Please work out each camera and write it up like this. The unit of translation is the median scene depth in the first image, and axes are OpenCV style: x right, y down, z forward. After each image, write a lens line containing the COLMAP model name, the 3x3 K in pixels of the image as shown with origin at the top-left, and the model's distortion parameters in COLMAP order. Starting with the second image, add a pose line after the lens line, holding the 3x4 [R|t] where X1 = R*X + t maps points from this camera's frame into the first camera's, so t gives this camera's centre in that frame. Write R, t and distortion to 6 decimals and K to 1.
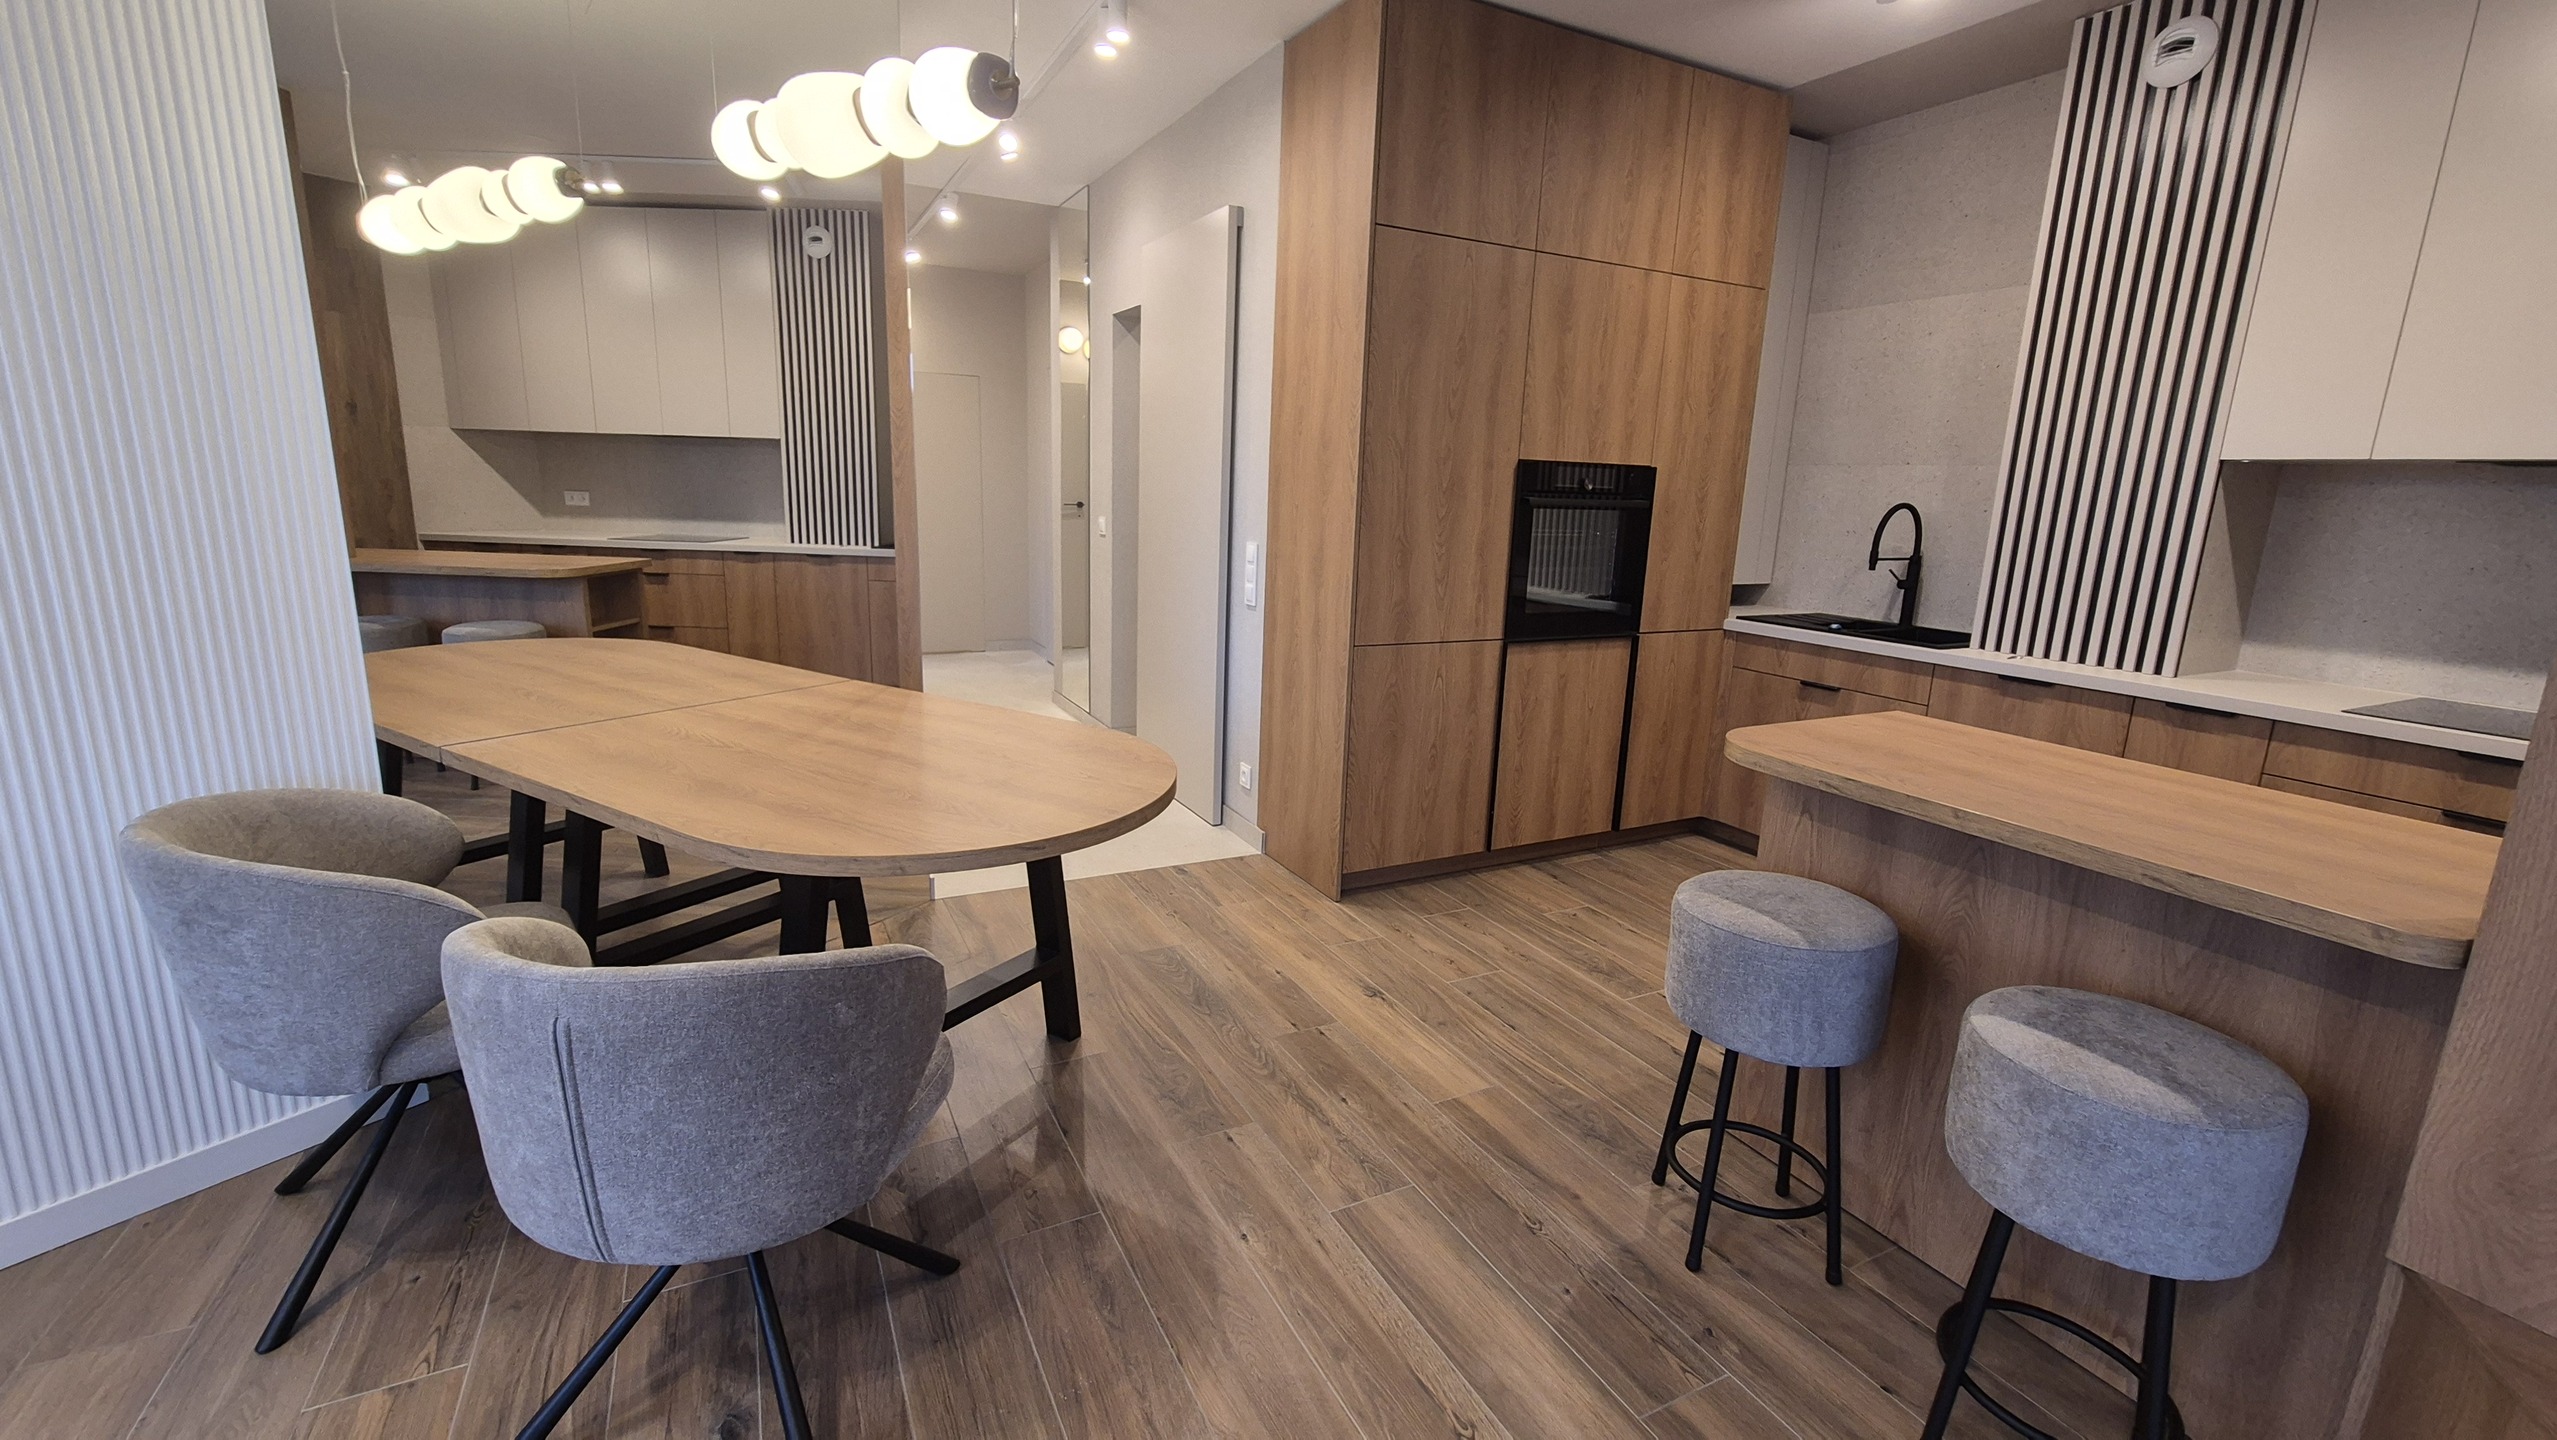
lens RADIAL K [[1046.1, 0, 1270.4], [0, 1046.1, 708.5], [0, 0, 1]] dist [0.001564, -0.000765]
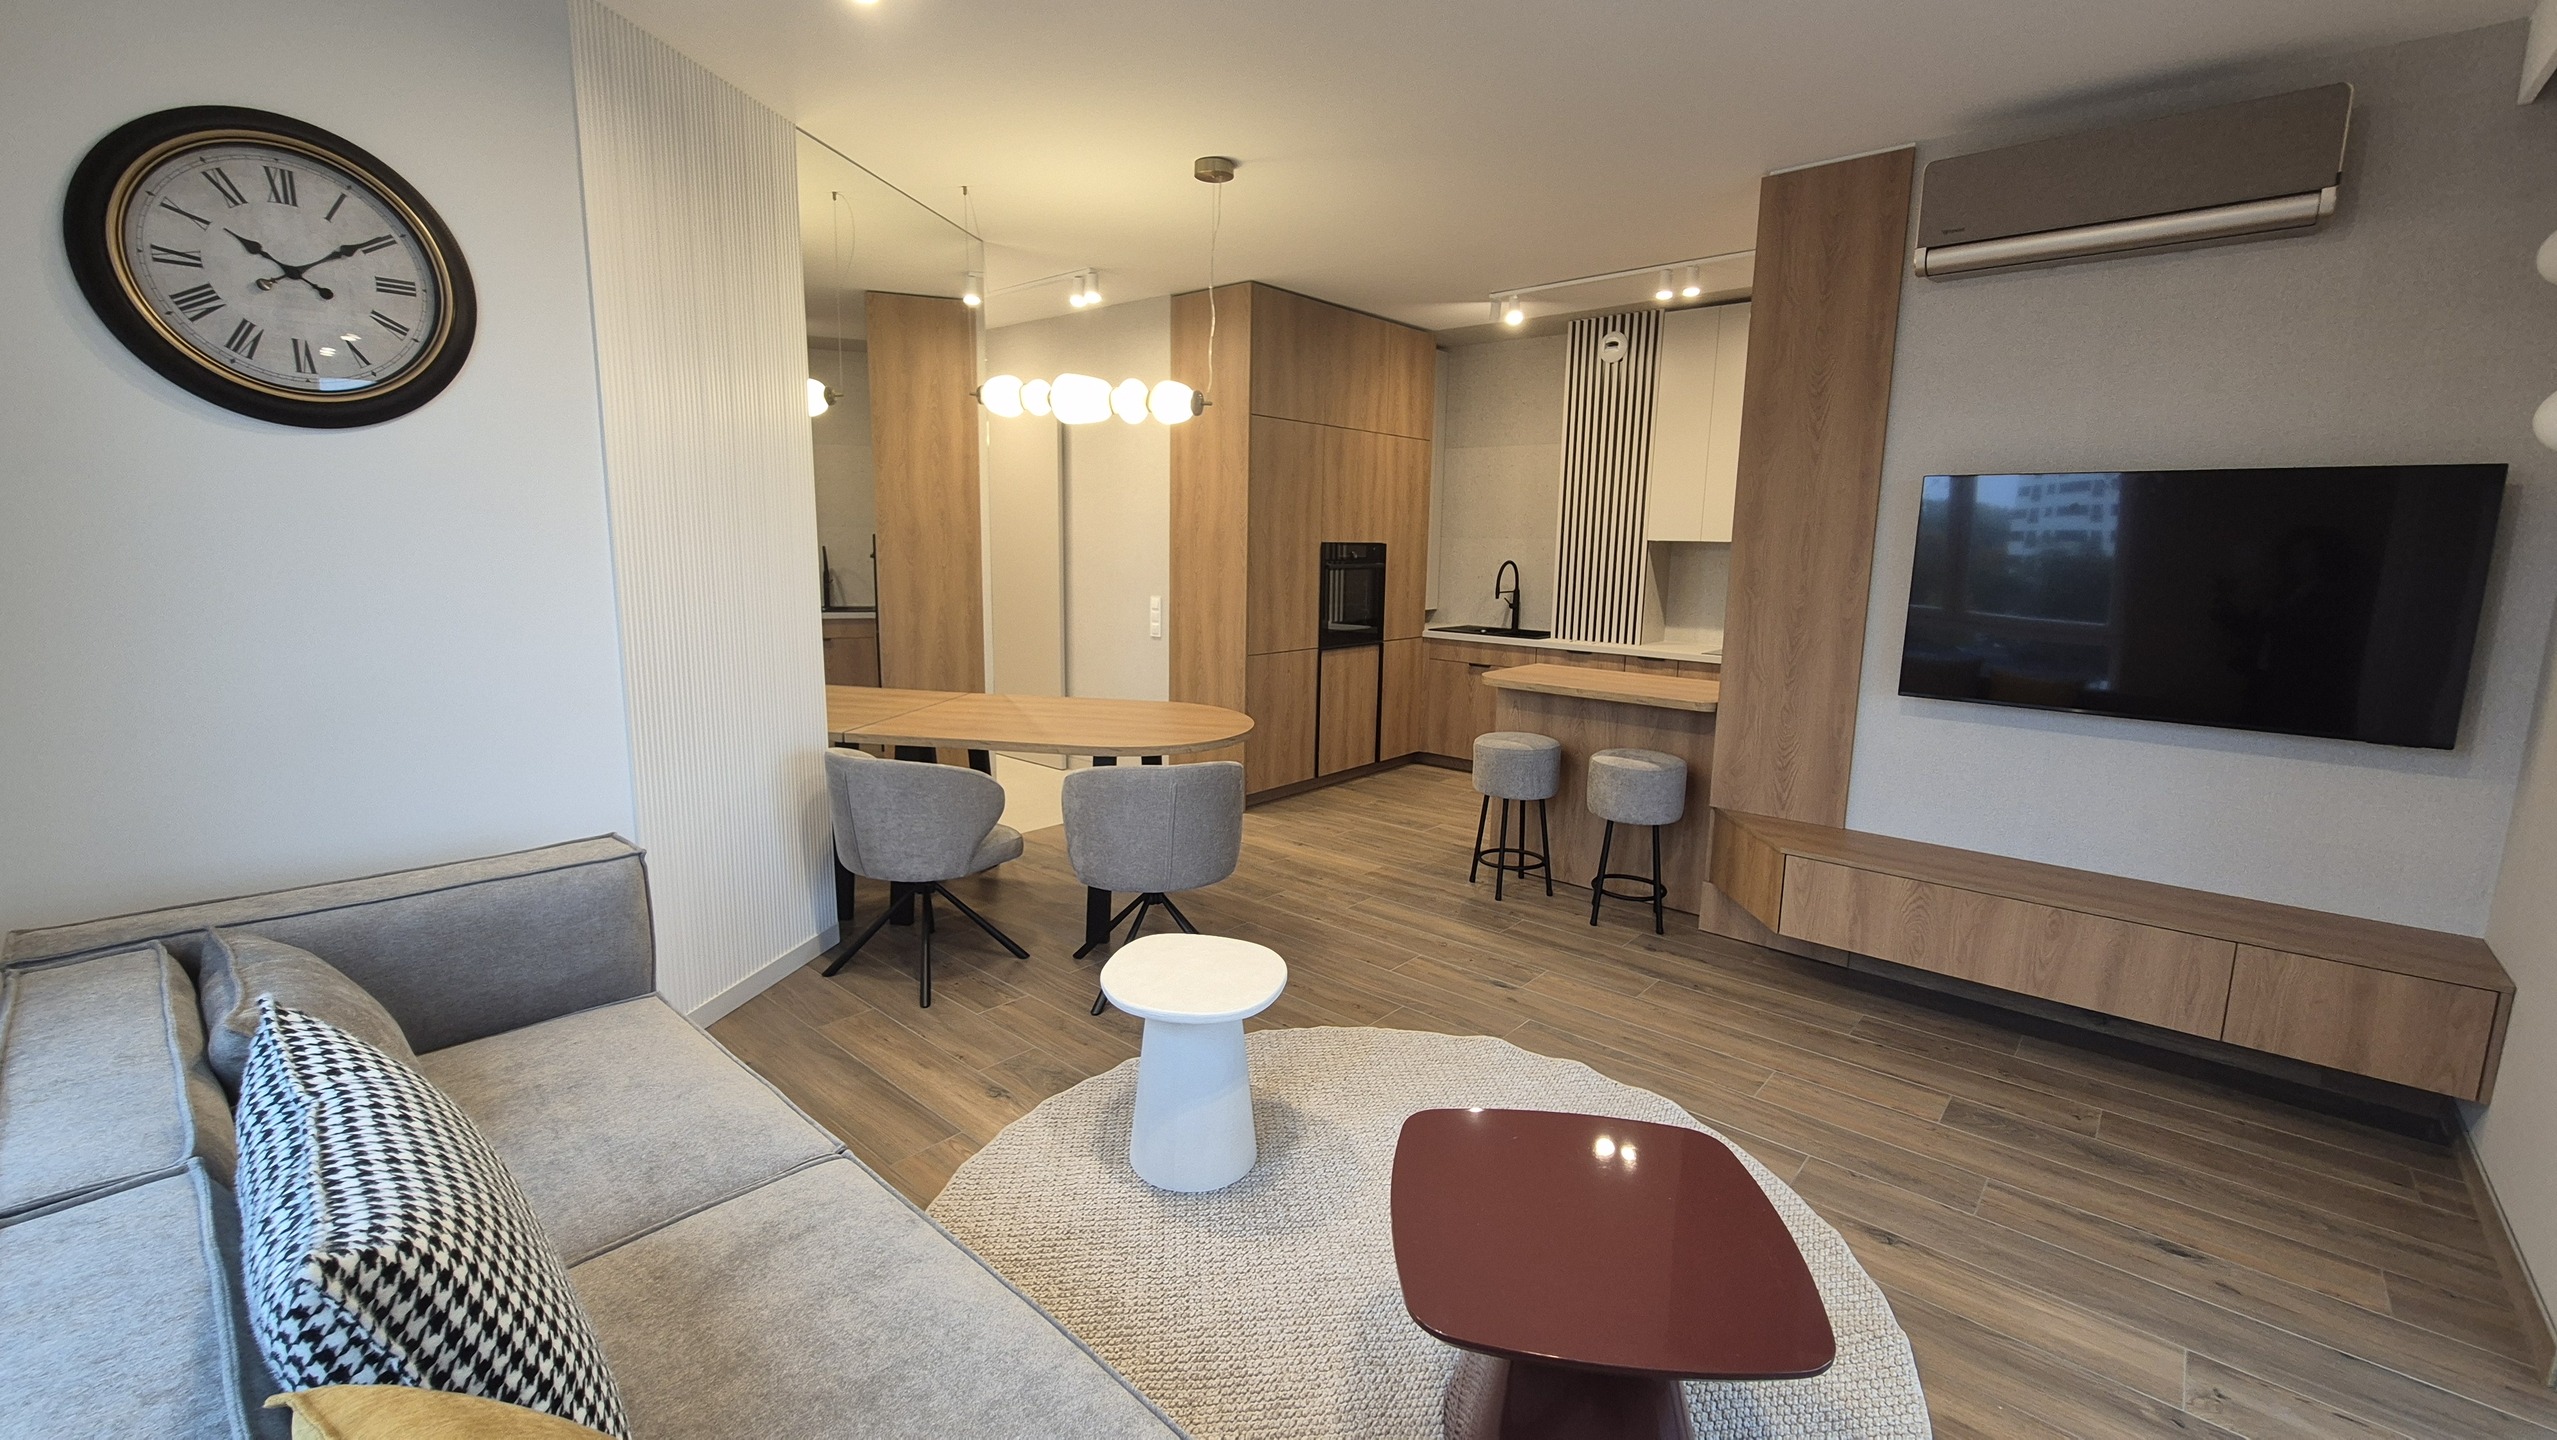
lens RADIAL K [[1046.1, 0, 1276.3], [0, 1046.1, 718.1], [0, 0, 1]] dist [0.001564, -0.000765]
pose [[0.927637, -0.081036, 0.364585, -0.474736], [0.092698, 0.995588, -0.014568, 0.065489], [-0.361796, 0.047310, 0.931056, -0.549023]]
